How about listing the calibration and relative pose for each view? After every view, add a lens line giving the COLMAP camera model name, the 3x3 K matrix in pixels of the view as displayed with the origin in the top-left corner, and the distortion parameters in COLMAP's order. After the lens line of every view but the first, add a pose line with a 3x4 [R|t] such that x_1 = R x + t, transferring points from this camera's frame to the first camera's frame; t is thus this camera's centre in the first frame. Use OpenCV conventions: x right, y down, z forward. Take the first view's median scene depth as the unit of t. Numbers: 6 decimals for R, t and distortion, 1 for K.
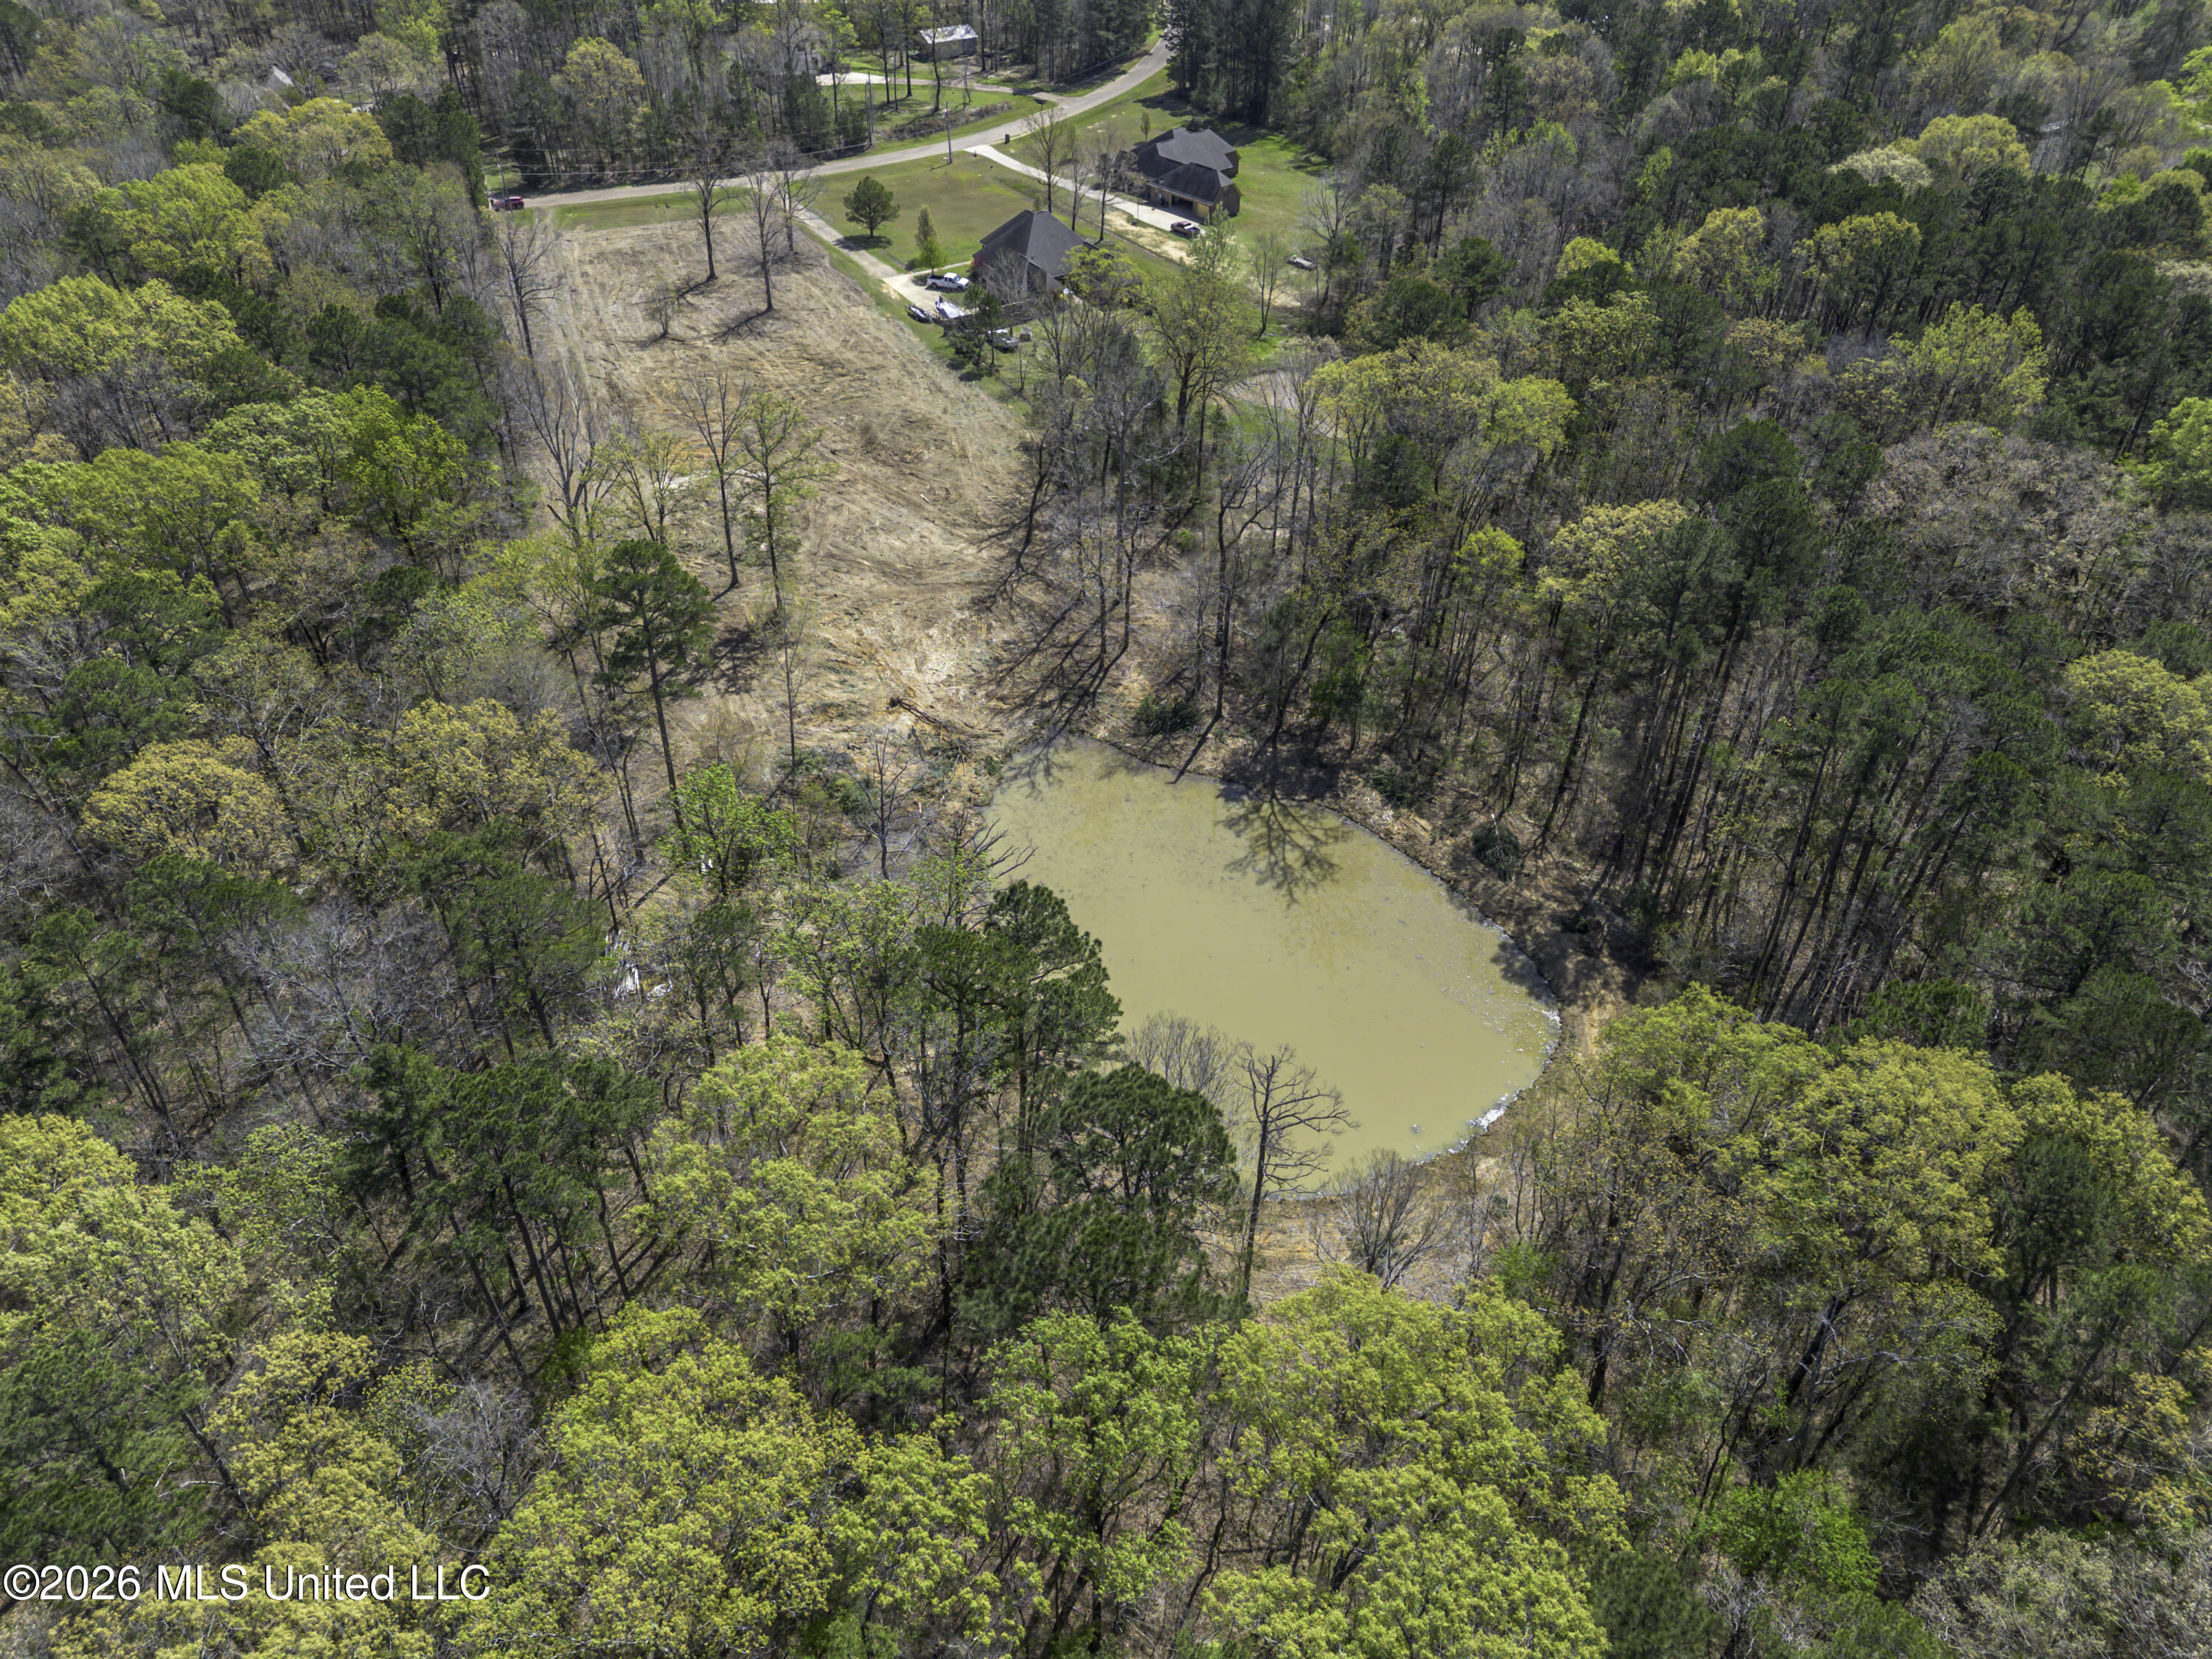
lens RADIAL K [[1565.4, 0, 1109.6], [0, 1565.4, 824.8], [0, 0, 1]] dist [0.078867, -0.071931]
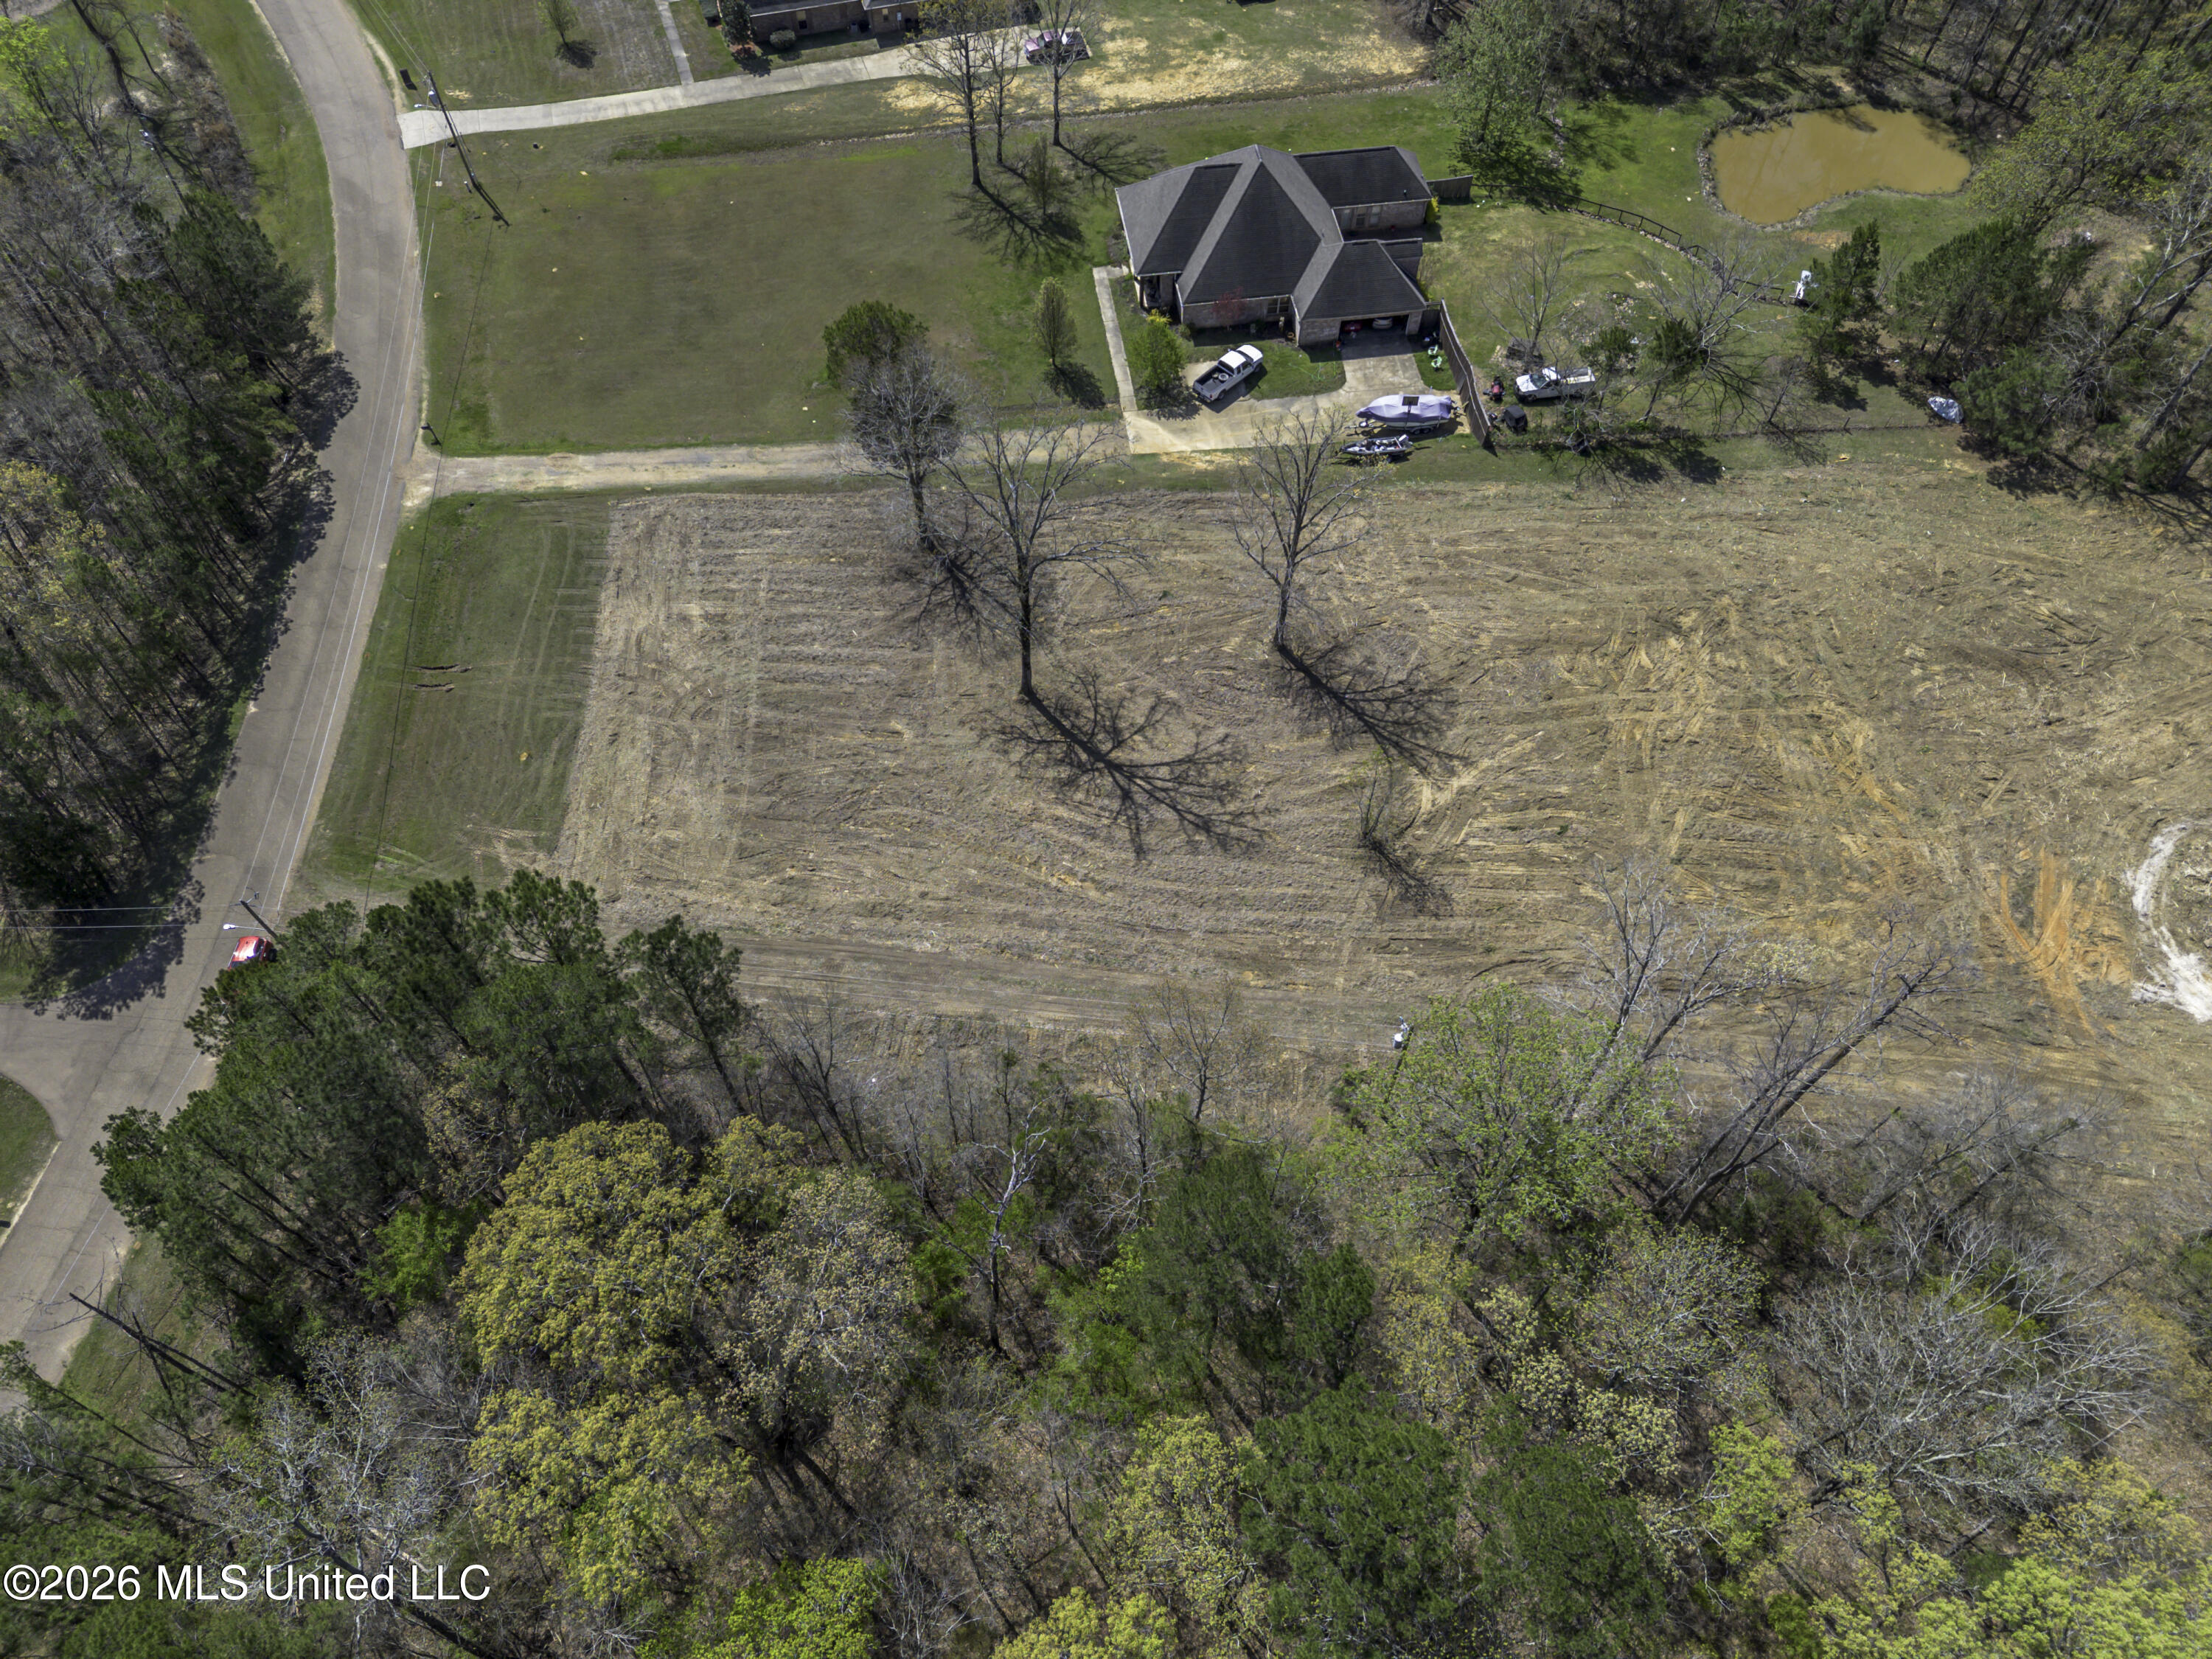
lens RADIAL K [[1565.4, 0, 1095.1], [0, 1565.4, 824.7], [0, 0, 1]] dist [0.078867, -0.071931]
pose [[0.441962, -0.758810, 0.478411, -0.696226], [0.559104, 0.650079, 0.514587, -0.775992], [-0.701479, 0.040053, 0.711564, 0.960958]]
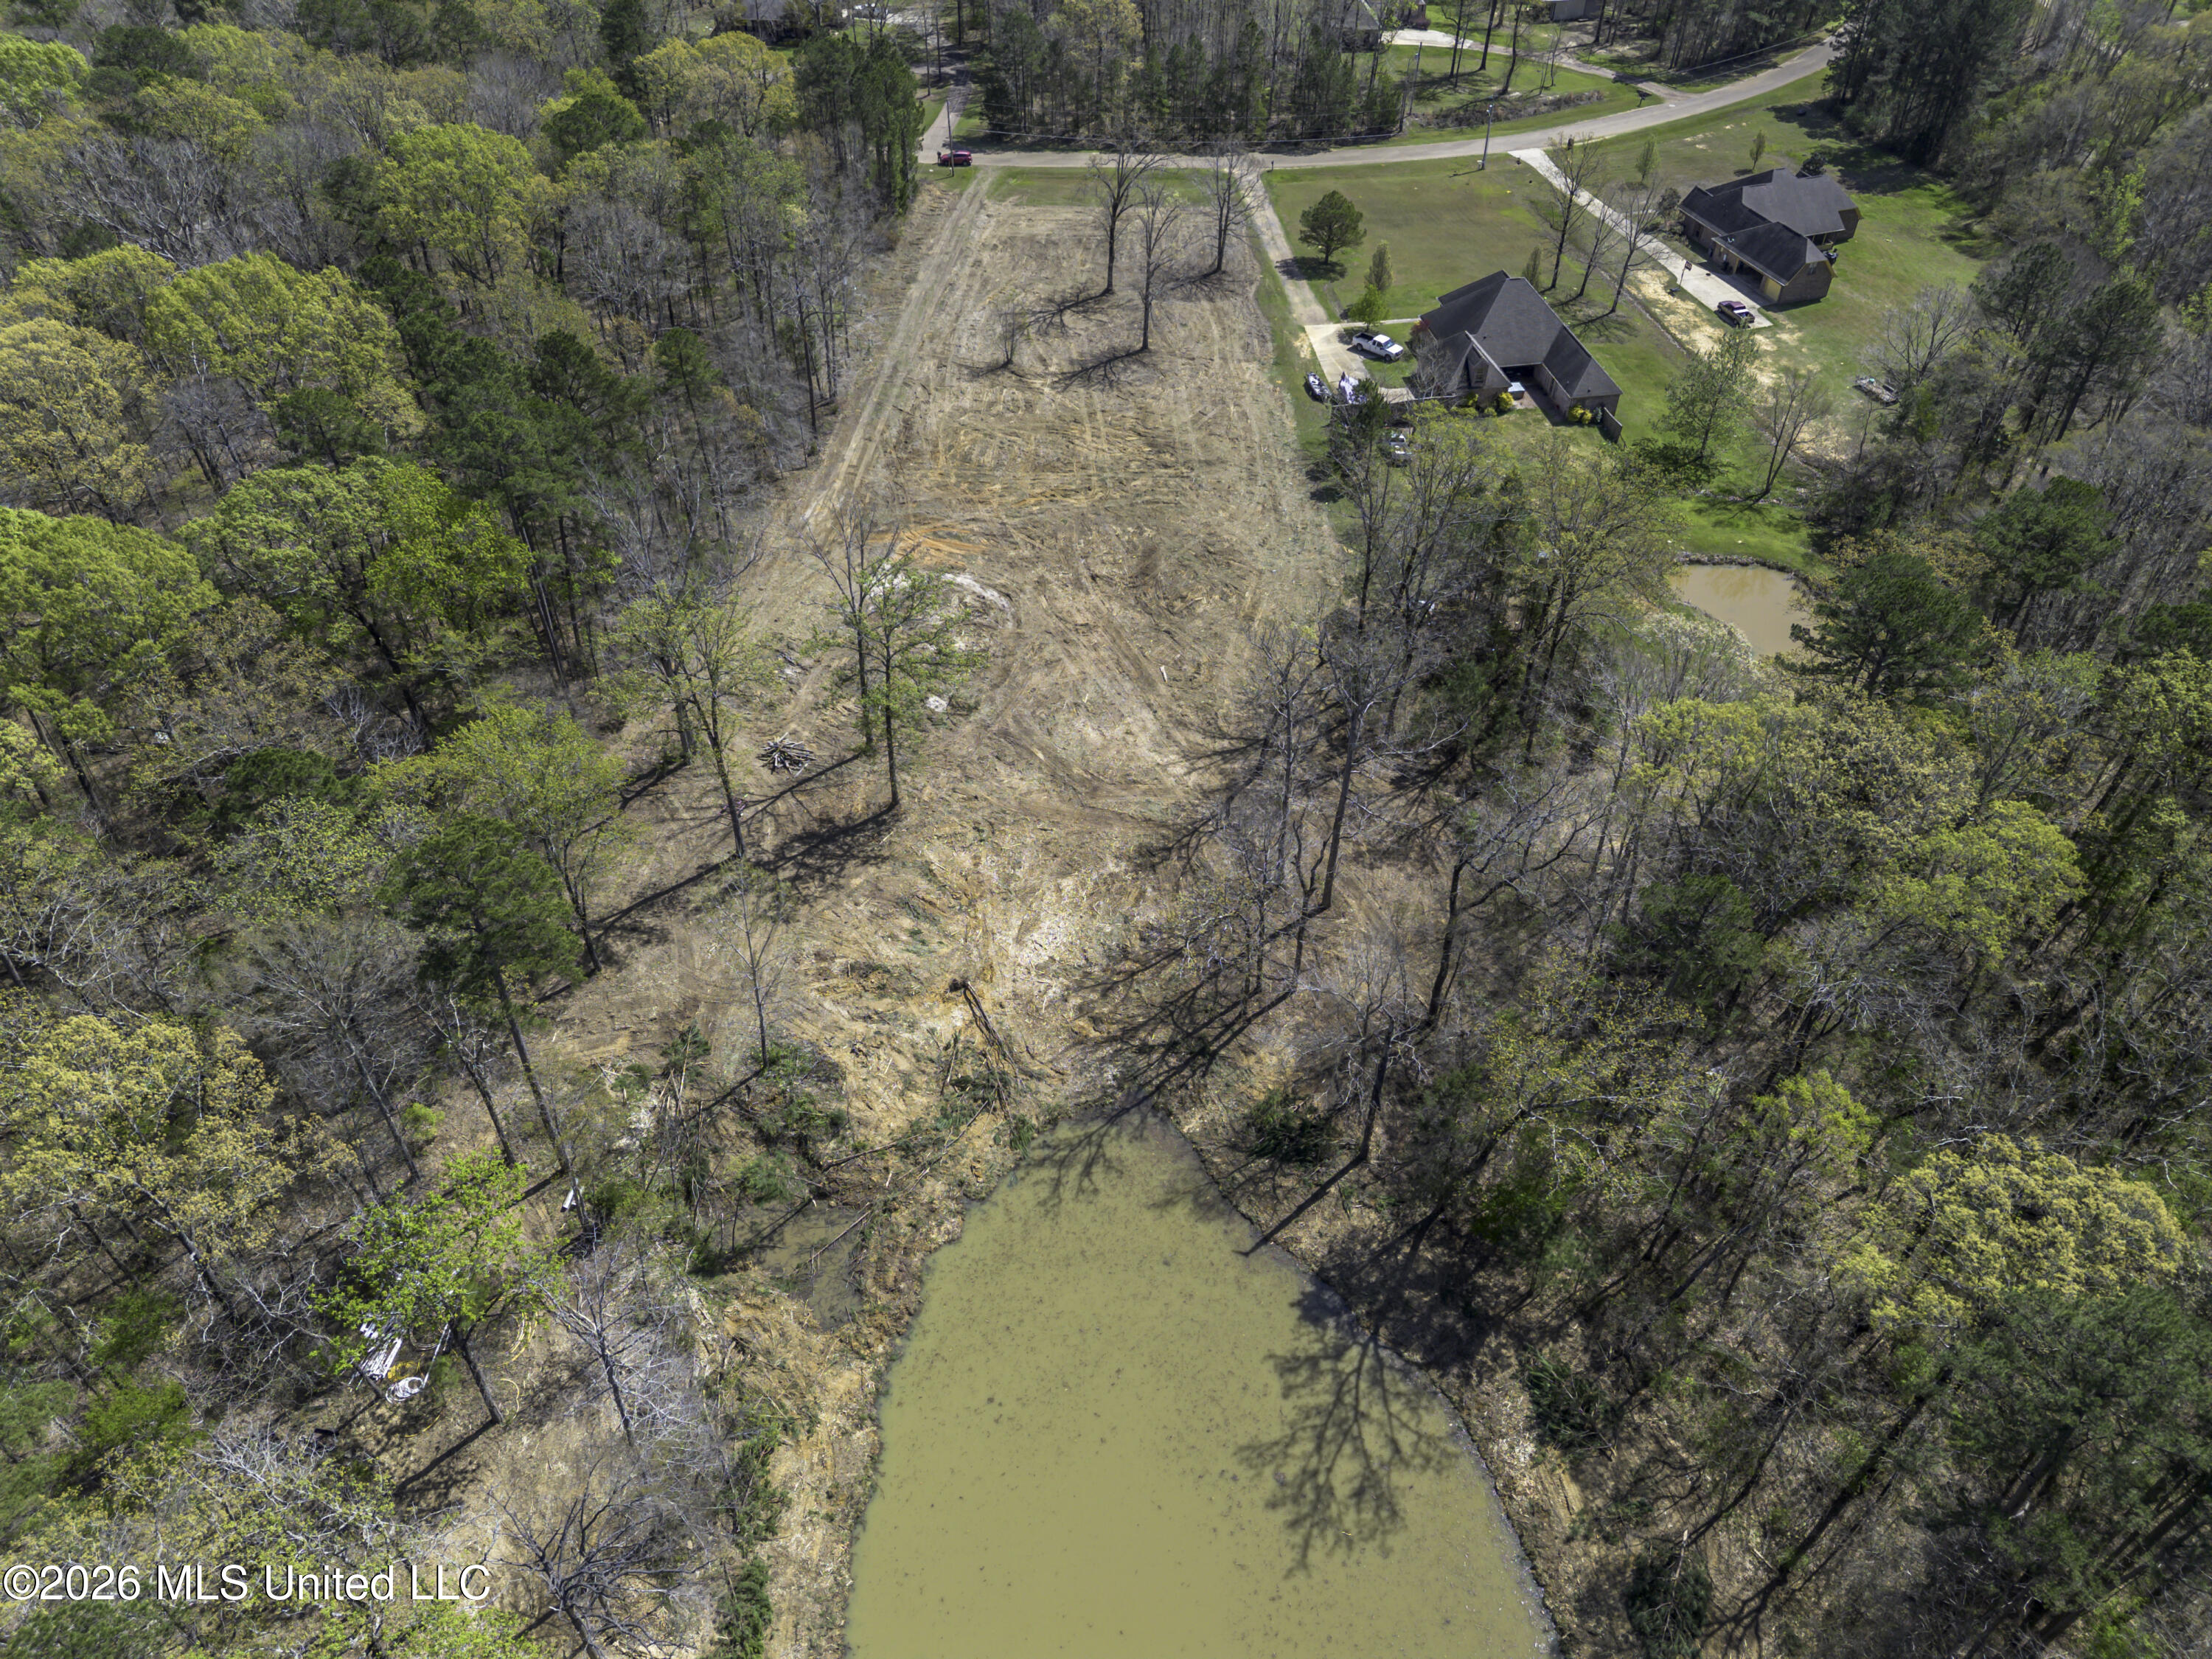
lens RADIAL K [[1565.4, 0, 1108.9], [0, 1565.4, 821.8], [0, 0, 1]] dist [0.078867, -0.071931]
pose [[0.908819, 0.277769, -0.311274, 0.129173], [-0.258979, 0.960582, 0.101053, -0.227732], [0.327074, -0.011226, 0.944932, 0.287824]]
